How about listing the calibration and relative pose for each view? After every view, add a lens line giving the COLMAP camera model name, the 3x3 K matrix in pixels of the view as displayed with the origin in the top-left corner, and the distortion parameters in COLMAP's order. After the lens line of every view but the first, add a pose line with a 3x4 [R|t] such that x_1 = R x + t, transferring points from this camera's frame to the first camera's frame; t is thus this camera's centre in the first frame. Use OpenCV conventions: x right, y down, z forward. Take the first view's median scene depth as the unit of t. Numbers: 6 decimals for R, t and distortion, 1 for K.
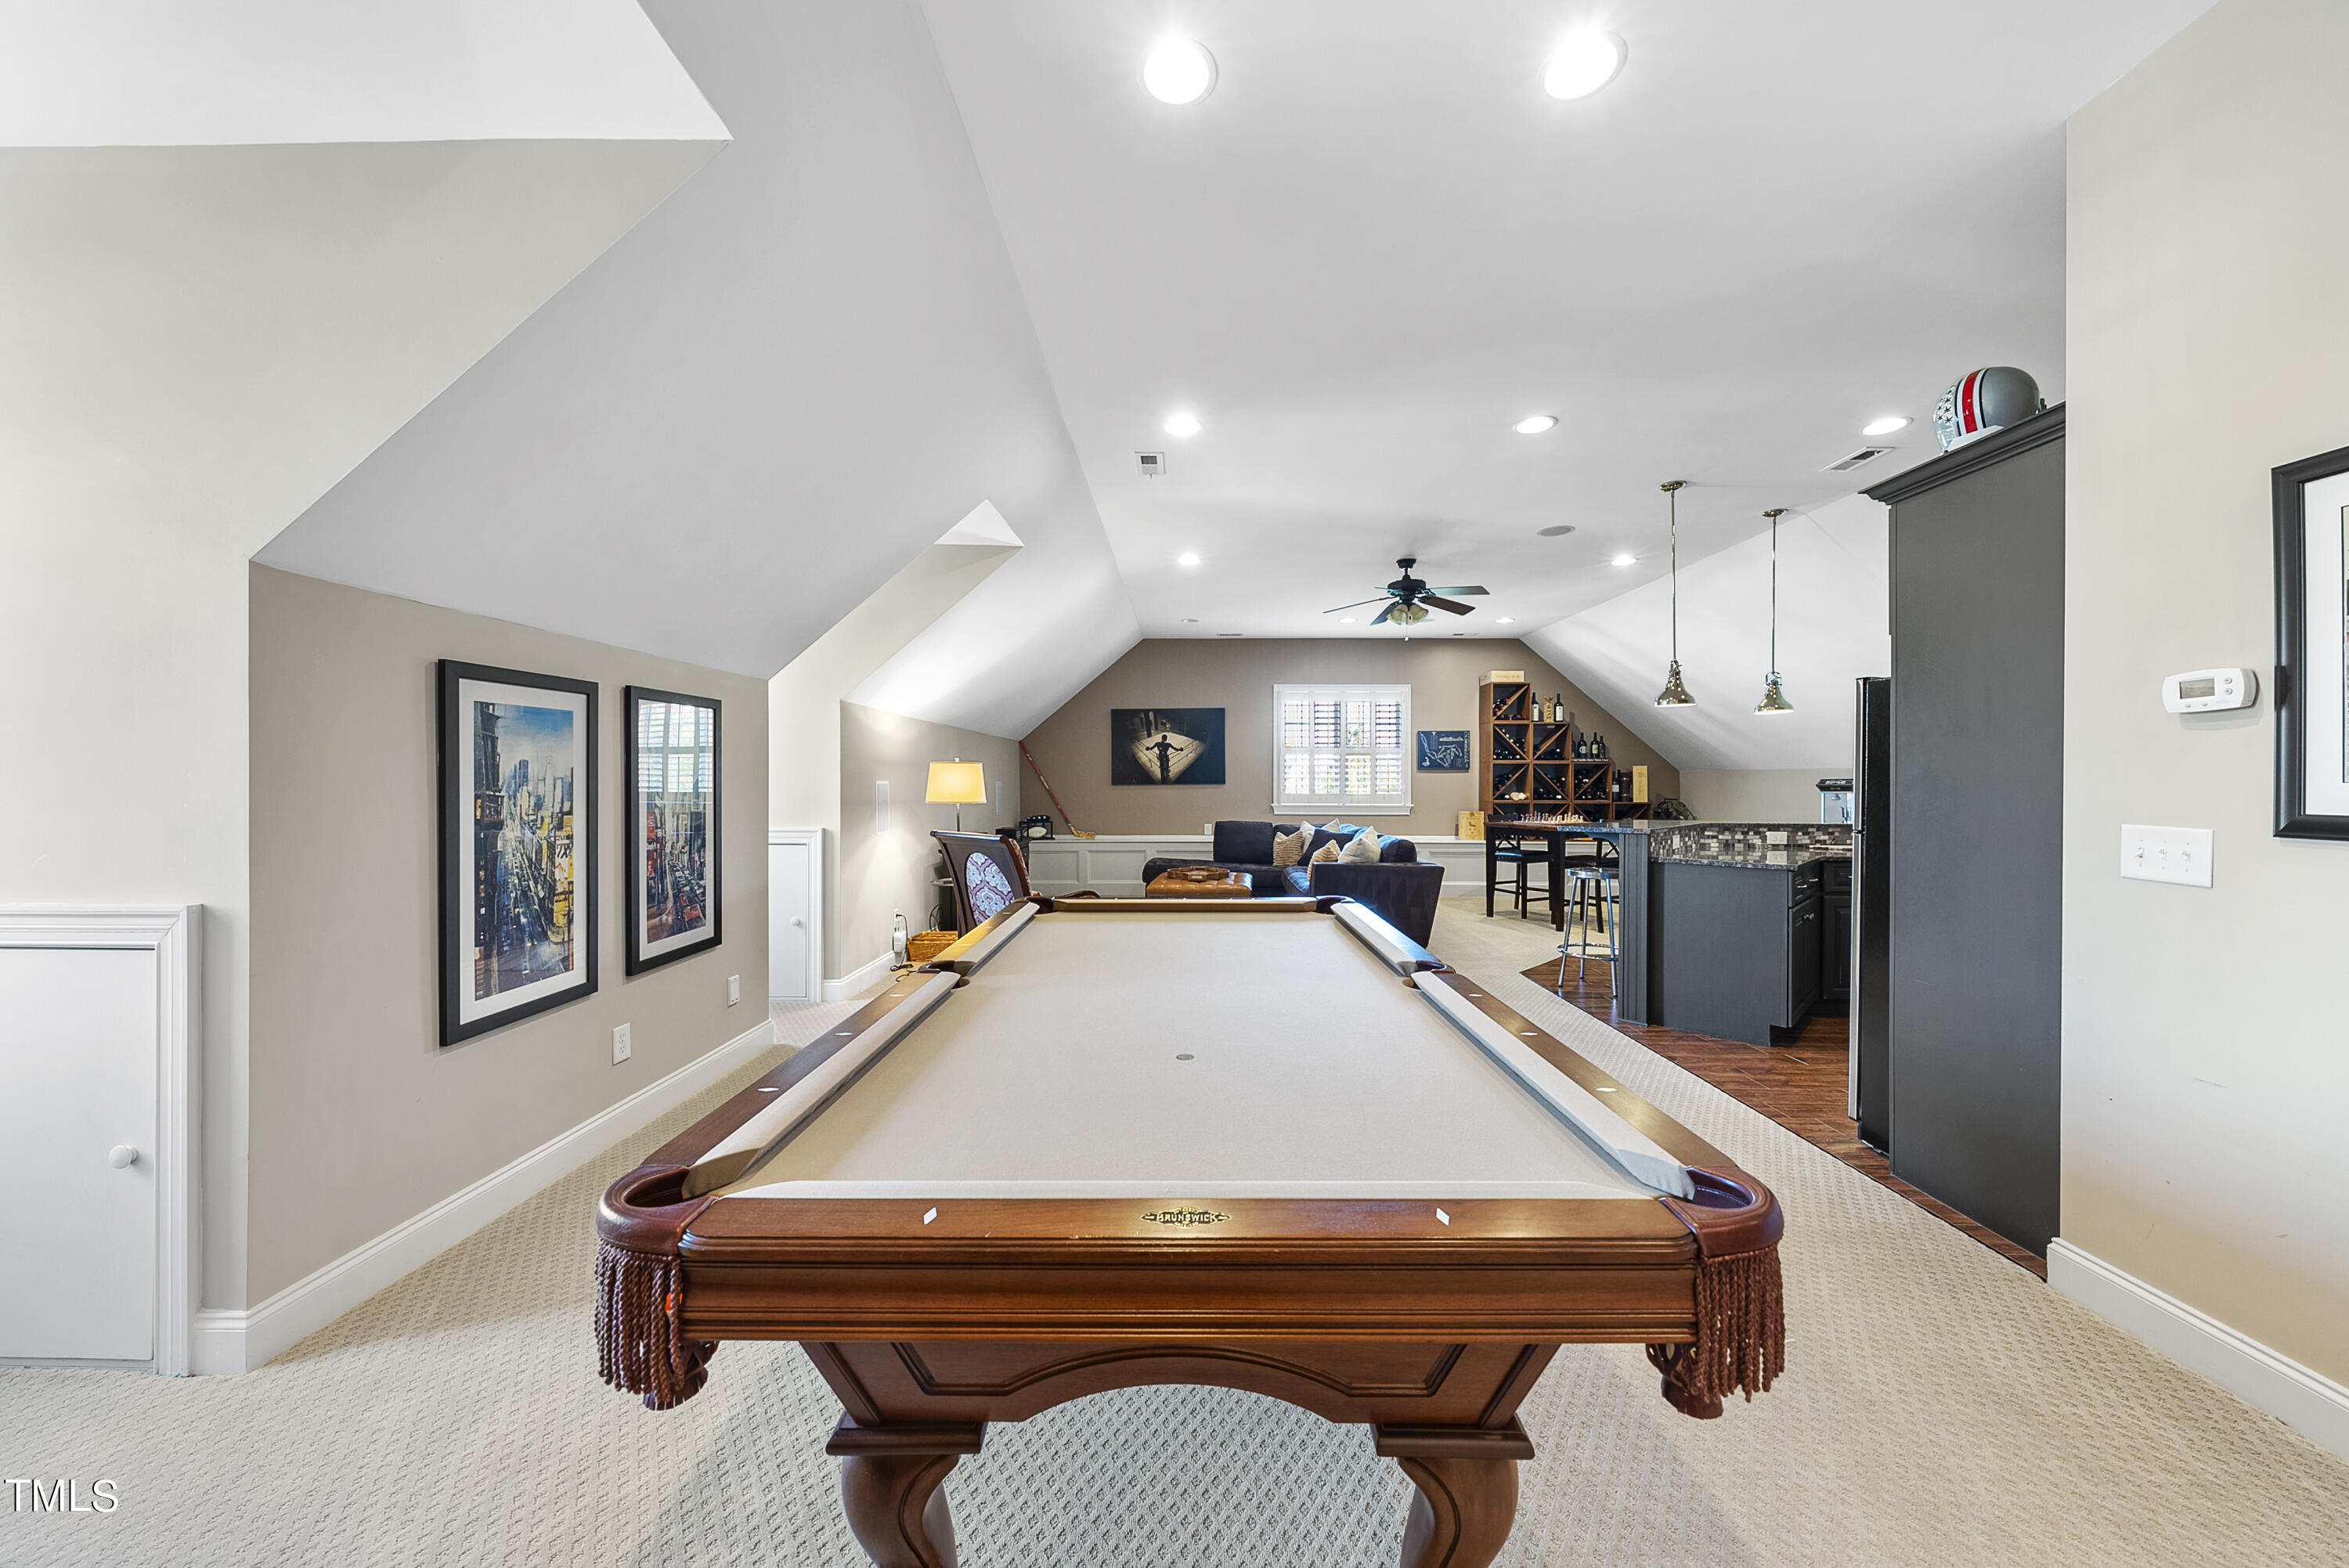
lens RADIAL K [[816.1, 0, 1179.3], [0, 816.1, 787.3], [0, 0, 1]] dist [0.000090, 0.000005]
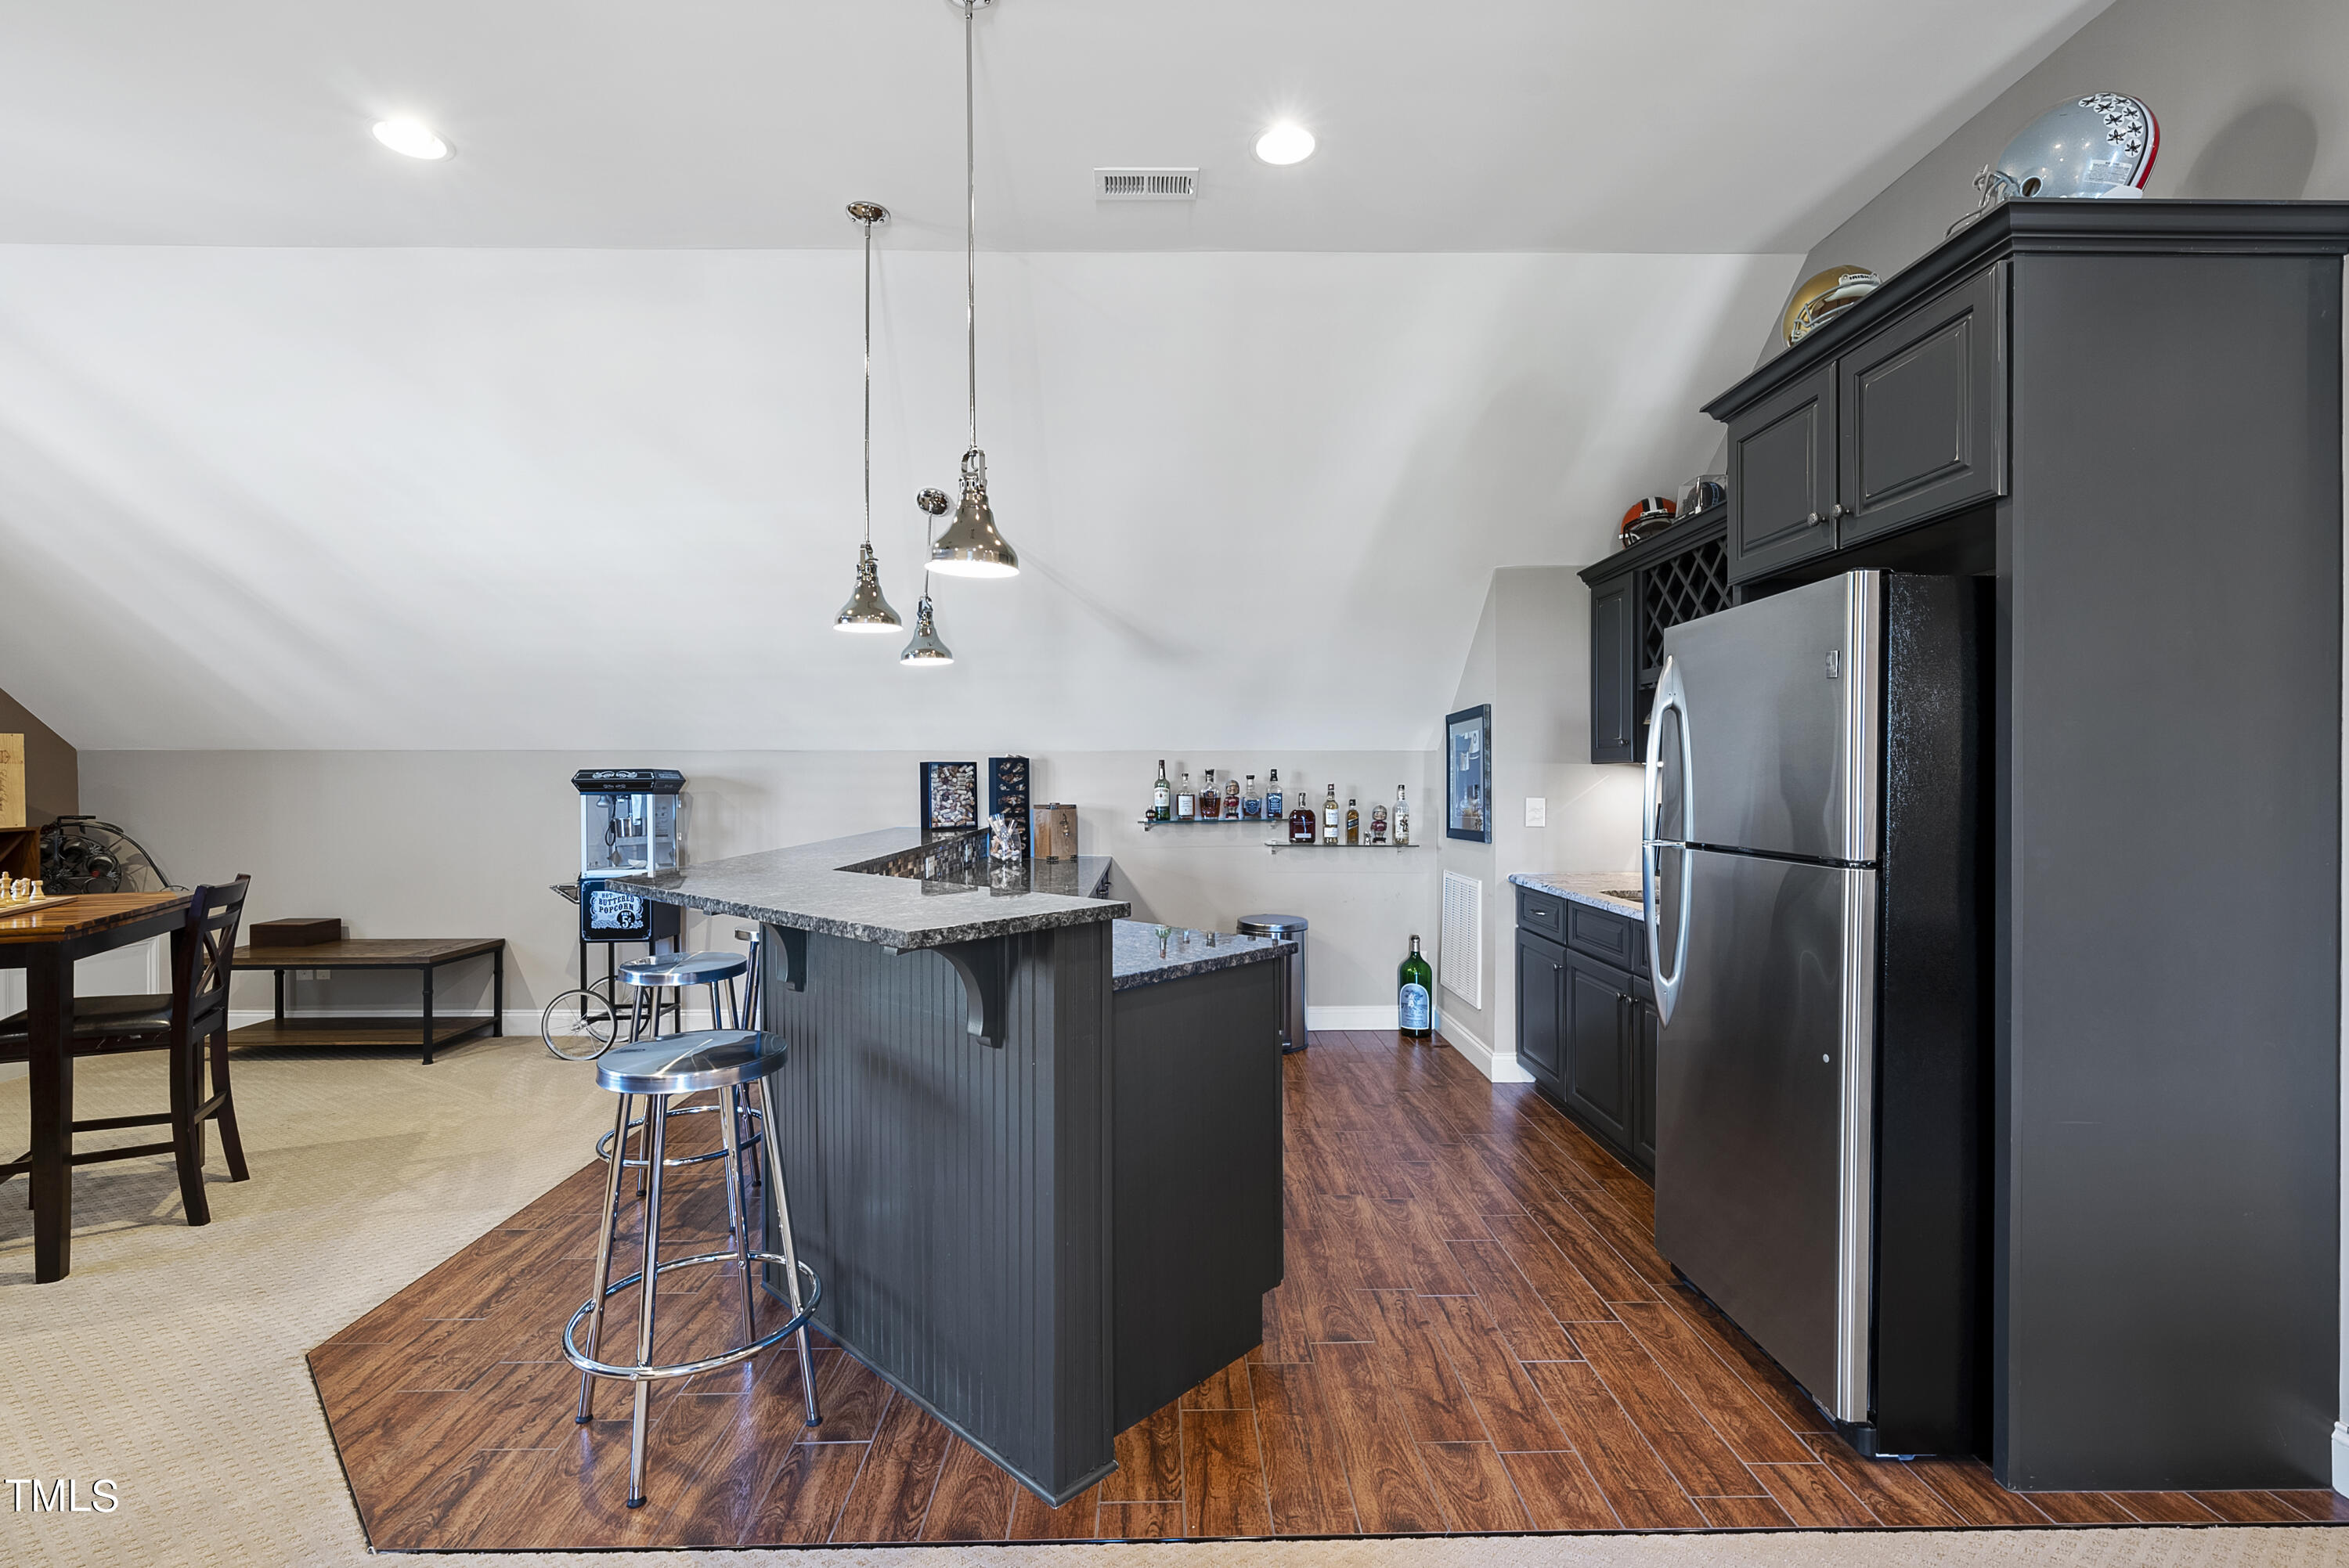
lens RADIAL K [[1021.8, 0, 1177.5], [0, 1021.8, 788.0], [0, 0, 1]] dist [-0.001309, -0.000148]
pose [[-0.035333, -0.002151, 0.999373, 0.087951], [0.003126, 0.999993, 0.002263, 0.001185], [-0.999371, 0.003204, -0.035326, 0.640291]]
